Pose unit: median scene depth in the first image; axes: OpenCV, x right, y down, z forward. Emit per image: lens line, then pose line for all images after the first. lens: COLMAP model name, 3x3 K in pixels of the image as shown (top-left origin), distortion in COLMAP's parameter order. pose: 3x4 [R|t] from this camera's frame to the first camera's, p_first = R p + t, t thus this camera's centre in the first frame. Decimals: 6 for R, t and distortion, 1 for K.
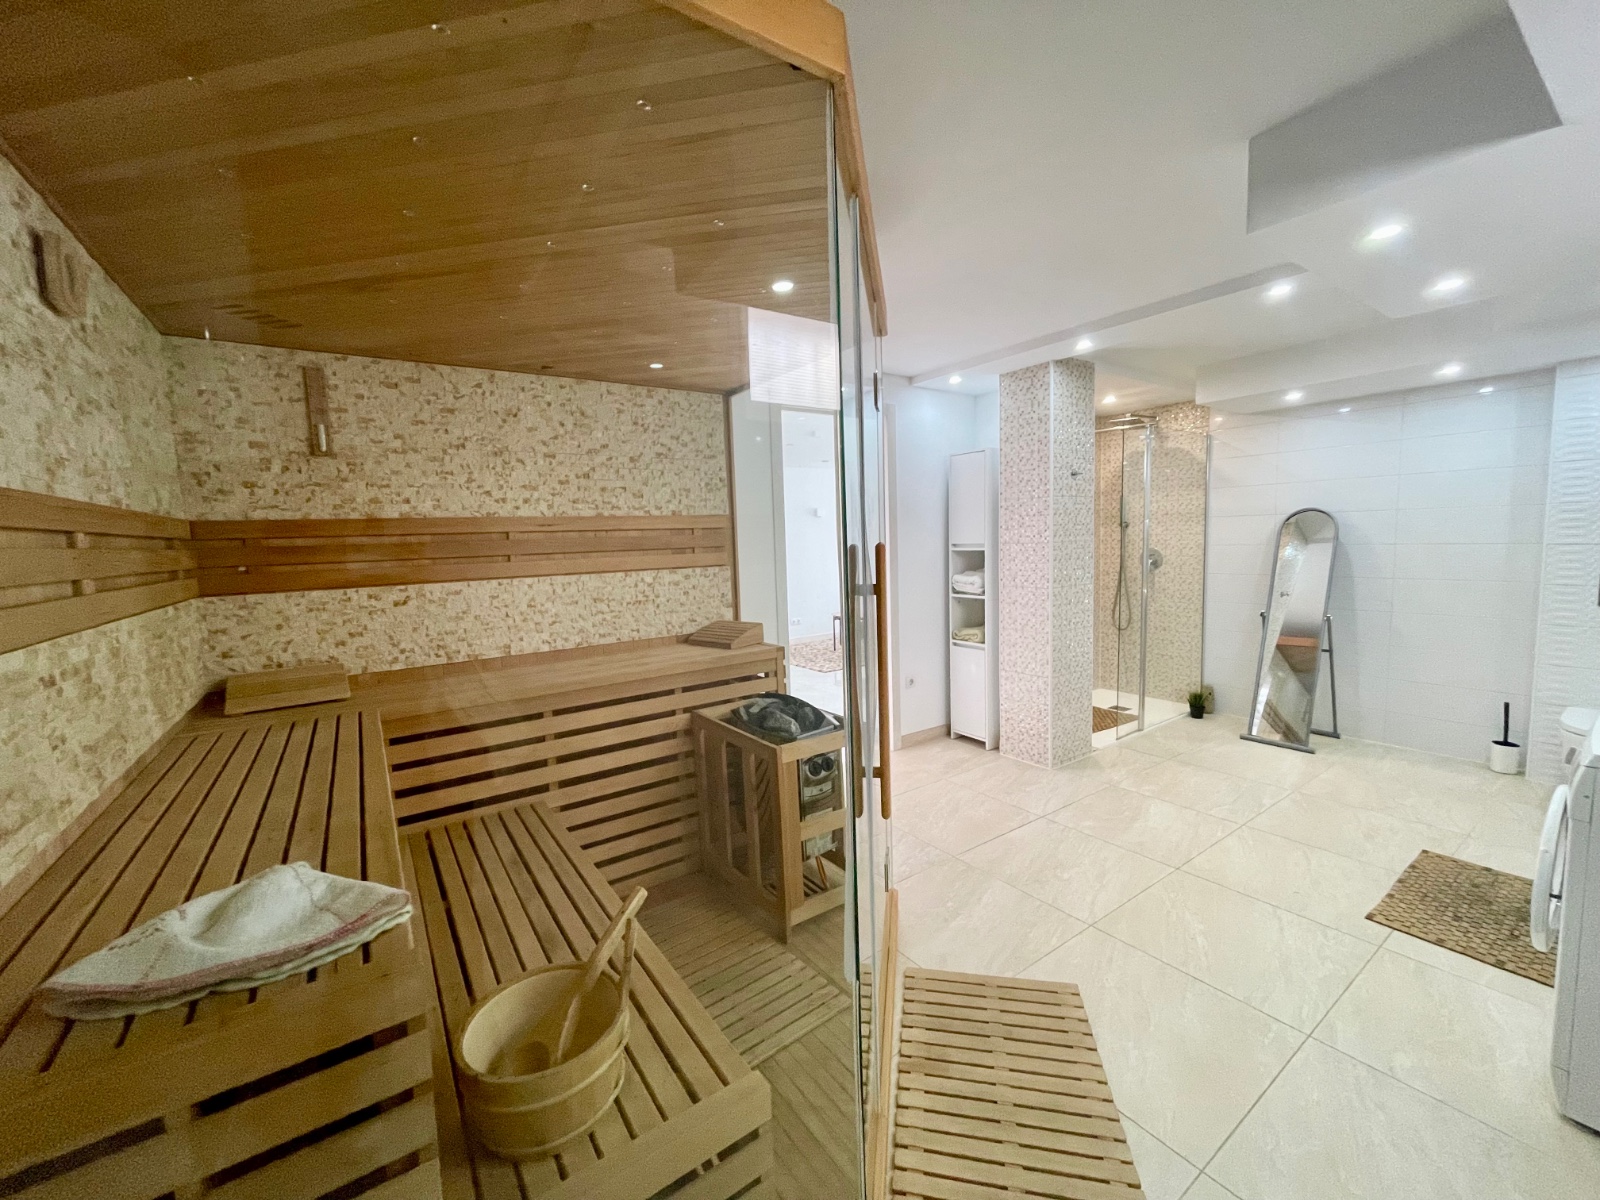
lens RADIAL K [[647.1, 0, 794.7], [0, 647.1, 595.9], [0, 0, 1]] dist [-0.001573, 0.000512]
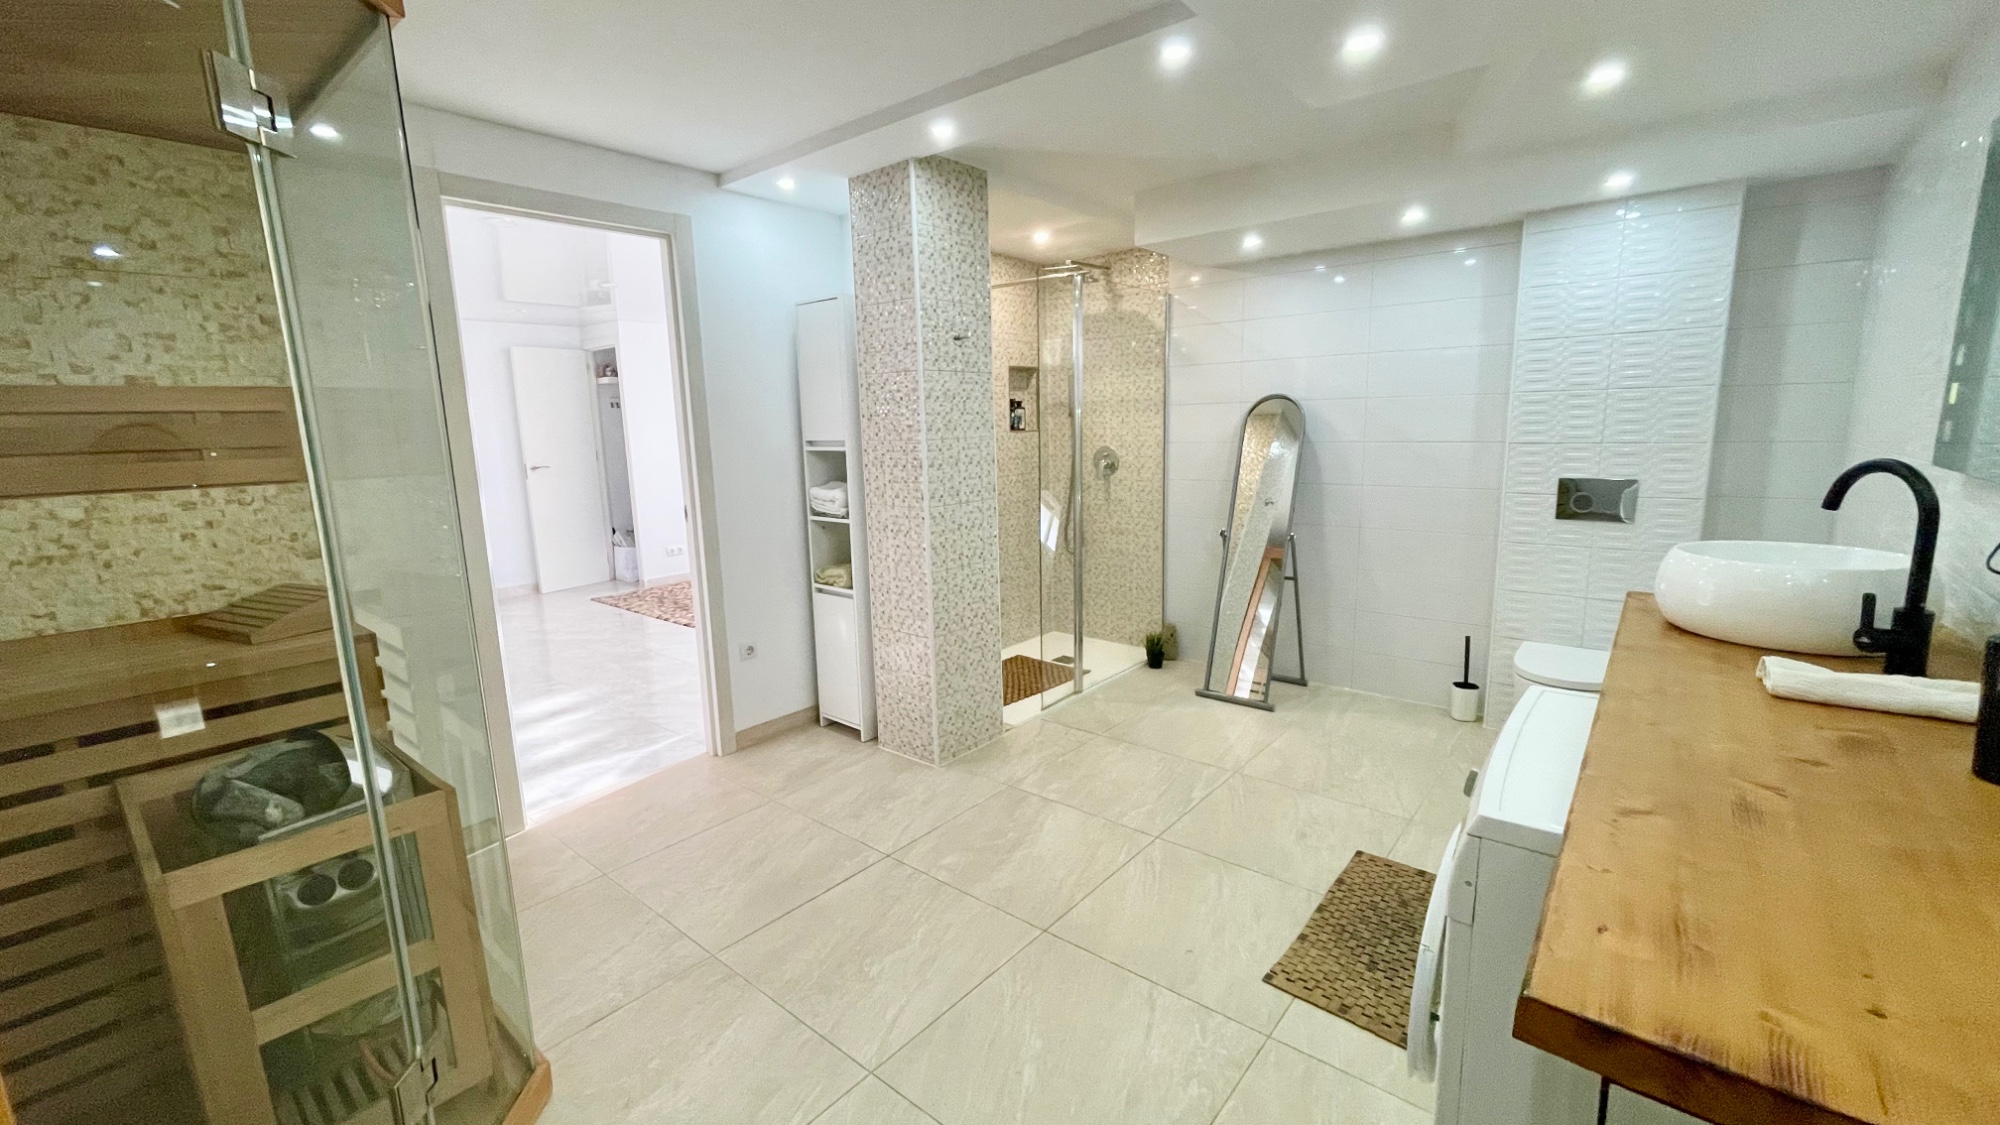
lens RADIAL K [[809.1, 0, 993.6], [0, 809.1, 557.8], [0, 0, 1]] dist [-0.000491, 0.000619]
pose [[0.965122, -0.035950, 0.259320, 0.234956], [0.018054, 0.997308, 0.071065, -0.017839], [-0.261177, -0.063905, 0.963173, 0.157689]]
